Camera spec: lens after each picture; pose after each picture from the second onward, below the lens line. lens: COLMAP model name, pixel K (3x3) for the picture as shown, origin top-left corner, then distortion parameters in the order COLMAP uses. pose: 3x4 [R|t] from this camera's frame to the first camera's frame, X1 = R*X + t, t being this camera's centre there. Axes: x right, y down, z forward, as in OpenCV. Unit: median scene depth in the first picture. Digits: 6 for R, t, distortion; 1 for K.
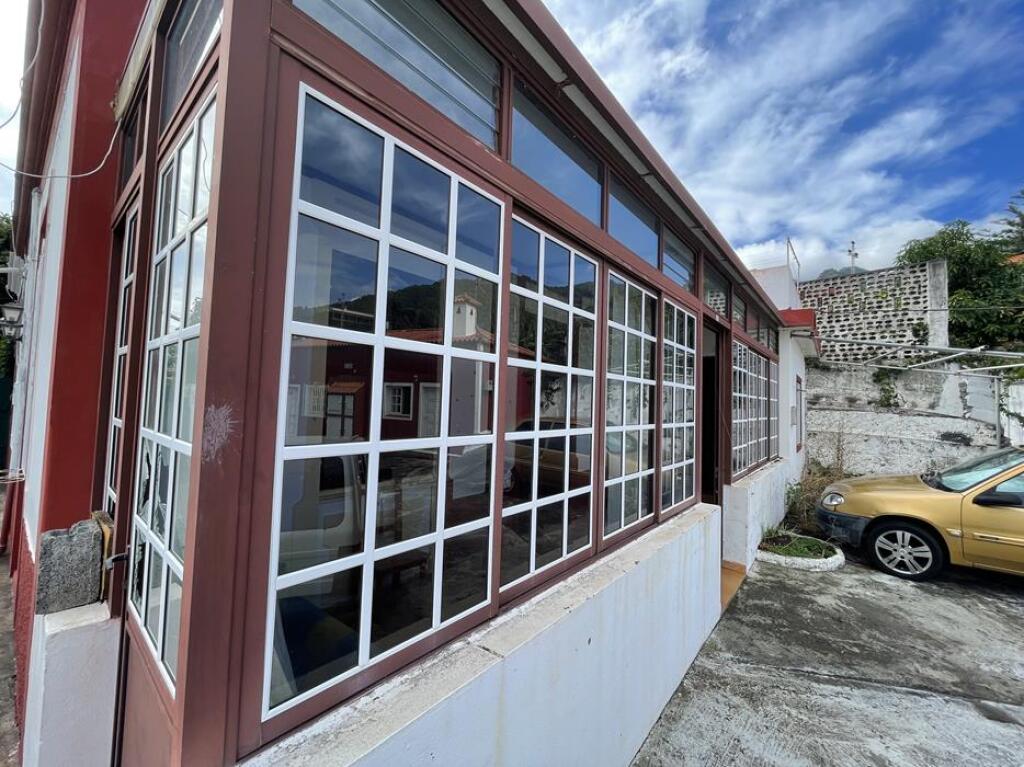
lens RADIAL K [[414.6, 0, 514.6], [0, 414.6, 383.5], [0, 0, 1]] dist [0.000498, -0.000855]
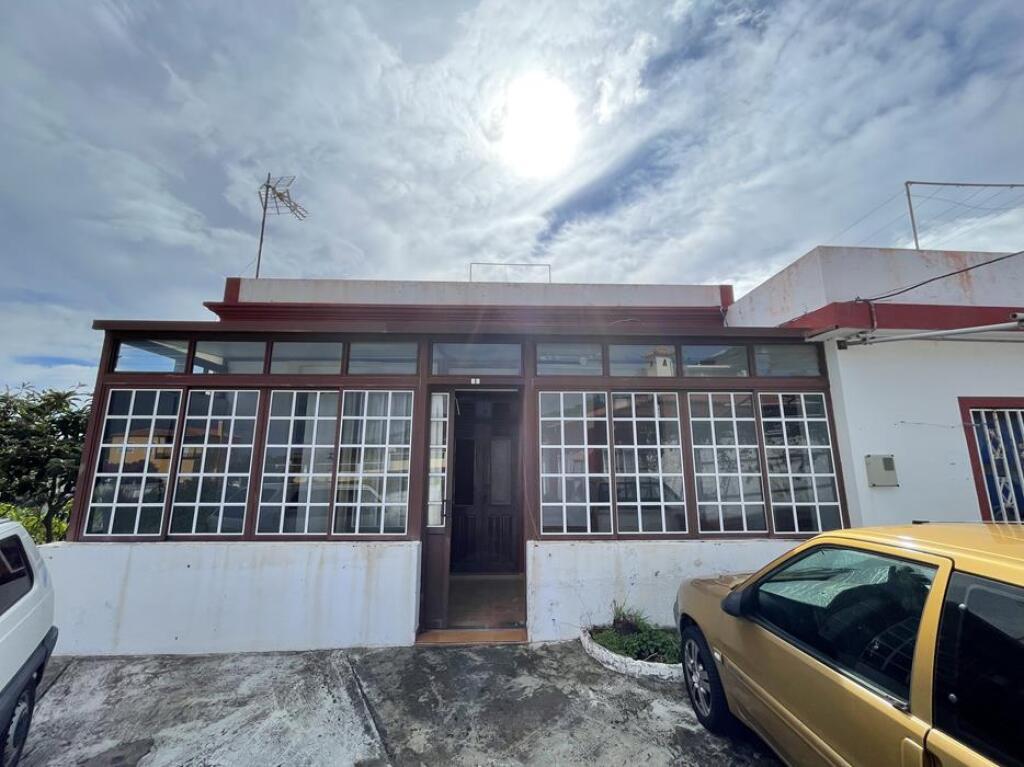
lens RADIAL K [[414.6, 0, 511.5], [0, 414.6, 382.8], [0, 0, 1]] dist [0.000498, -0.000855]
pose [[0.654742, -0.170019, -0.736483, 1.510234], [0.053599, 0.982364, -0.179131, 0.060603], [0.753950, 0.077810, 0.652307, 0.361858]]
